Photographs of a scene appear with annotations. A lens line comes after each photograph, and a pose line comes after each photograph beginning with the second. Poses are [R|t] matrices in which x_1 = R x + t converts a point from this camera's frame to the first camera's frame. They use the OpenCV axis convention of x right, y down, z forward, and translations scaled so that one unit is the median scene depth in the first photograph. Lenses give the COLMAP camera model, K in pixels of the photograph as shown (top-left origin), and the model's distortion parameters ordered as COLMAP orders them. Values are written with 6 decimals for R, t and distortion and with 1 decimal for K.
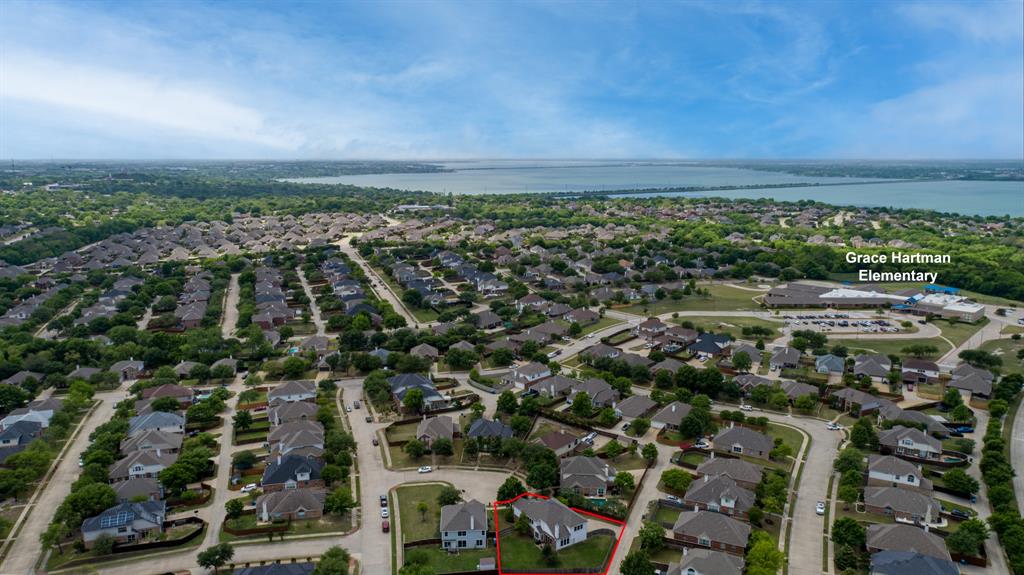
lens RADIAL K [[698.2, 0, 513.0], [0, 698.2, 284.5], [0, 0, 1]] dist [-0.008583, 0.005438]
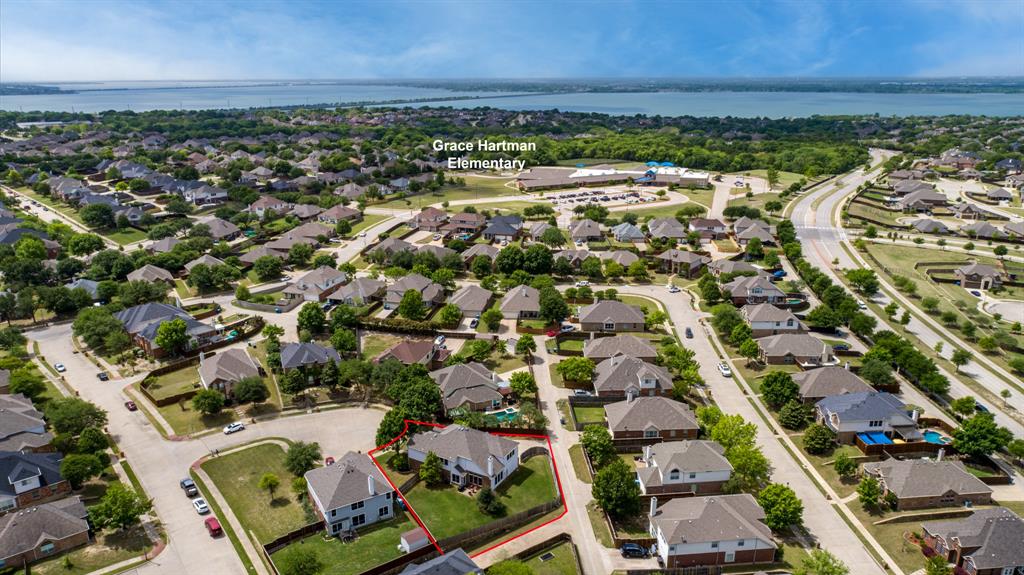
lens RADIAL K [[698.2, 0, 508.8], [0, 698.2, 288.8], [0, 0, 1]] dist [-0.008583, 0.005438]
pose [[0.896060, -0.137077, 0.422241, -0.109686], [0.086951, 0.986904, 0.135867, 0.047691], [-0.435335, -0.085031, 0.896244, 0.214974]]
